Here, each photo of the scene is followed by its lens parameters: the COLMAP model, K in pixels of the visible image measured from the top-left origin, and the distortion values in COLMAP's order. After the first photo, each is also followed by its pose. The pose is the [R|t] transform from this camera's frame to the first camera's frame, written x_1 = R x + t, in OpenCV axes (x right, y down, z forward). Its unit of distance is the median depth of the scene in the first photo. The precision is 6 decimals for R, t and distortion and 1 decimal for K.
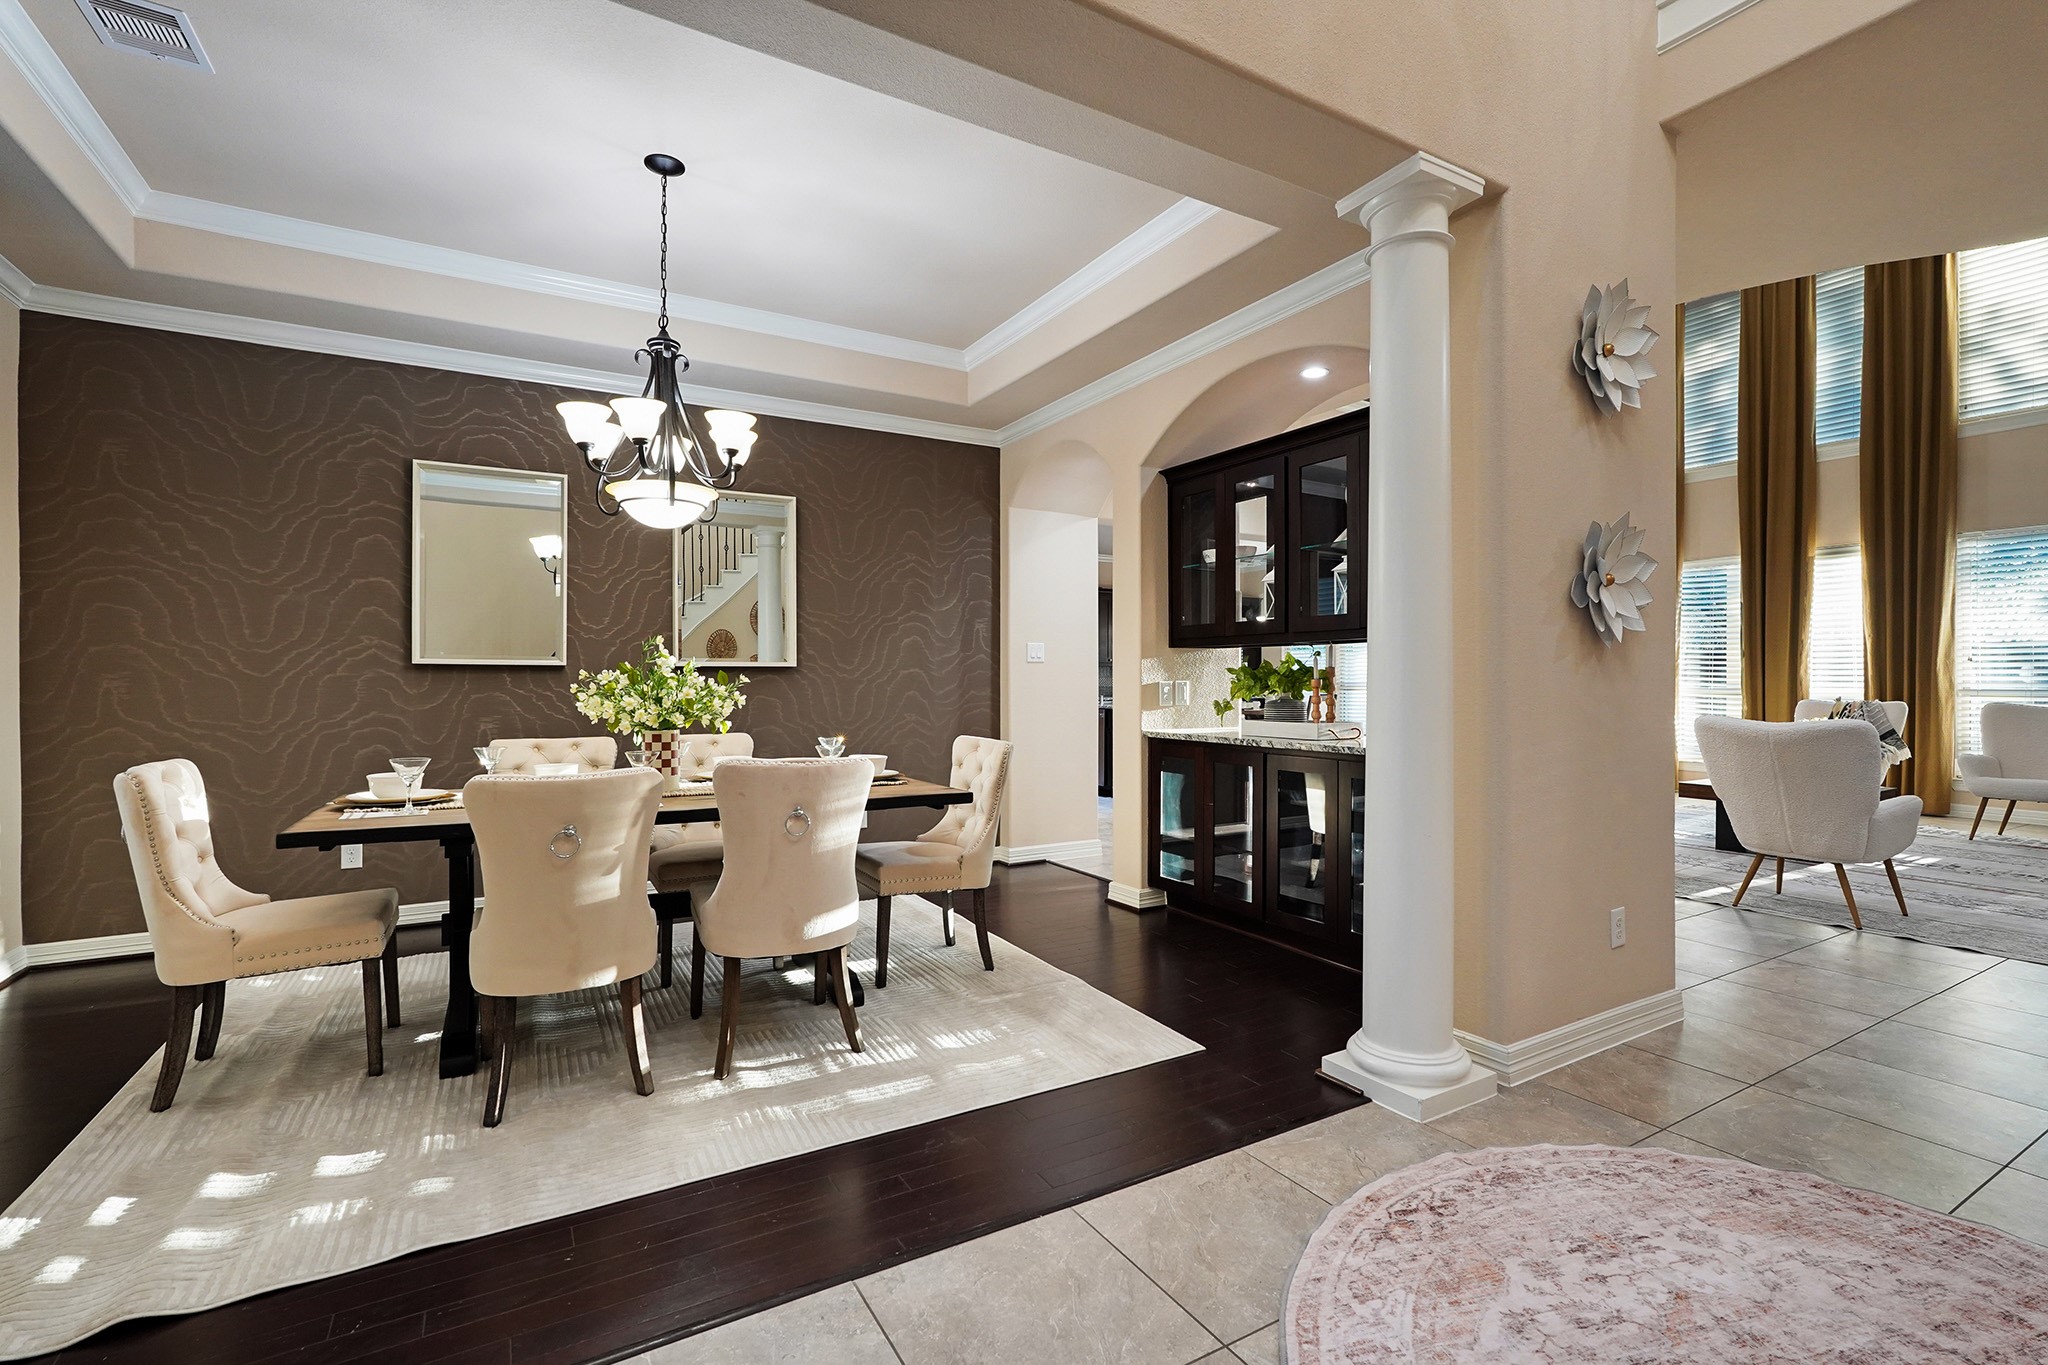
lens RADIAL K [[911.0, 0, 1022.4], [0, 911.0, 686.4], [0, 0, 1]] dist [-0.001630, 0.000109]
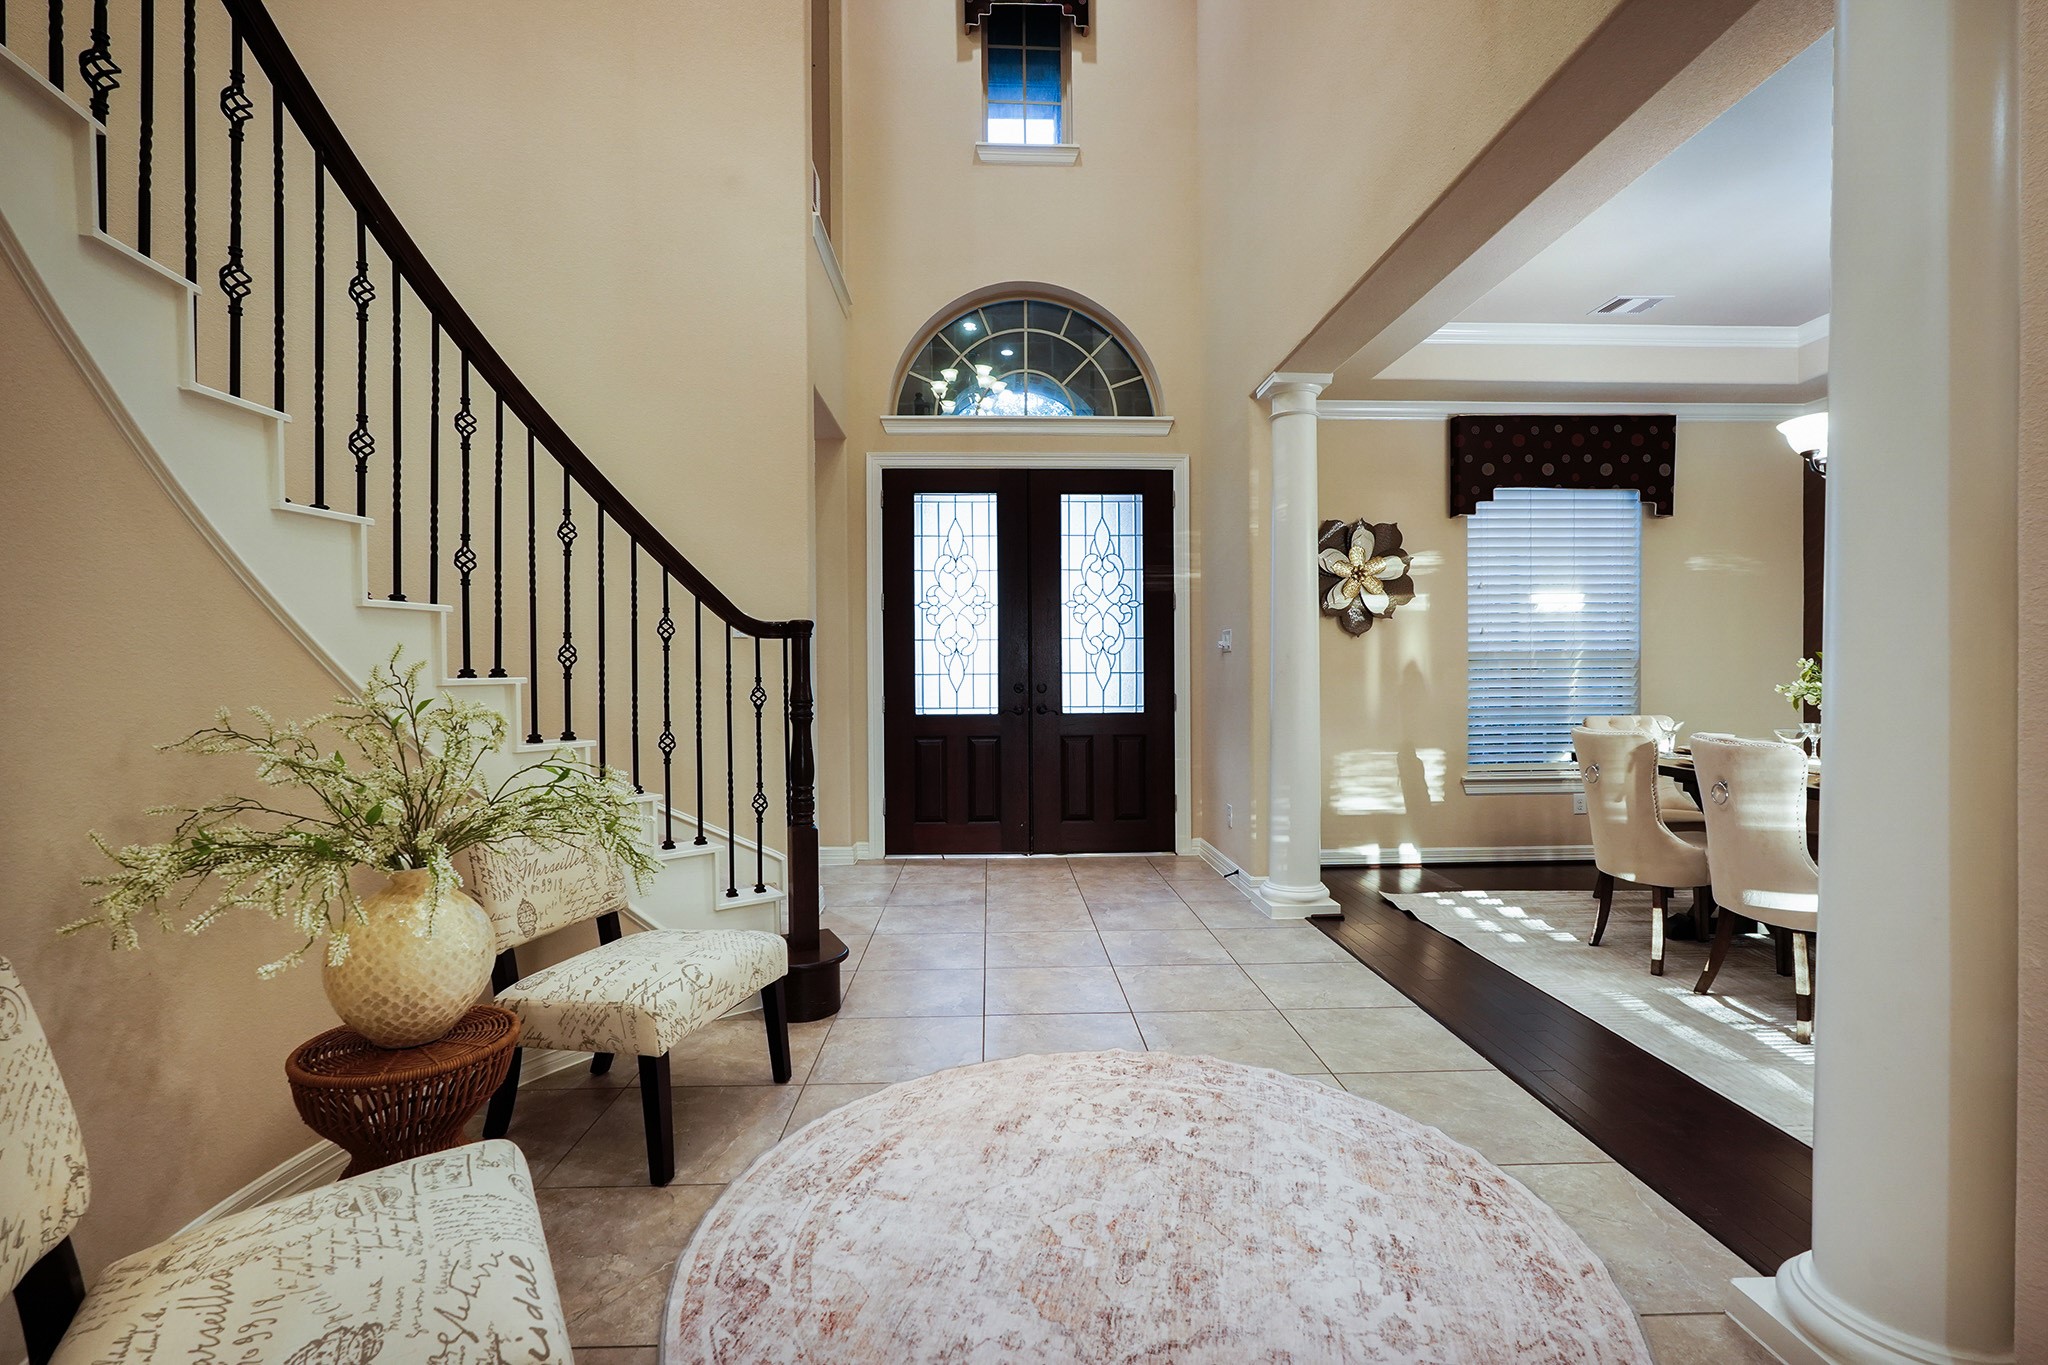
lens RADIAL K [[911.0, 0, 1025.4], [0, 911.0, 678.9], [0, 0, 1]] dist [-0.001630, 0.000109]
pose [[-0.472998, 0.008307, -0.881024, 1.281125], [0.000747, 0.999959, 0.009027, -0.004744], [0.881063, 0.003611, -0.472985, 0.851284]]
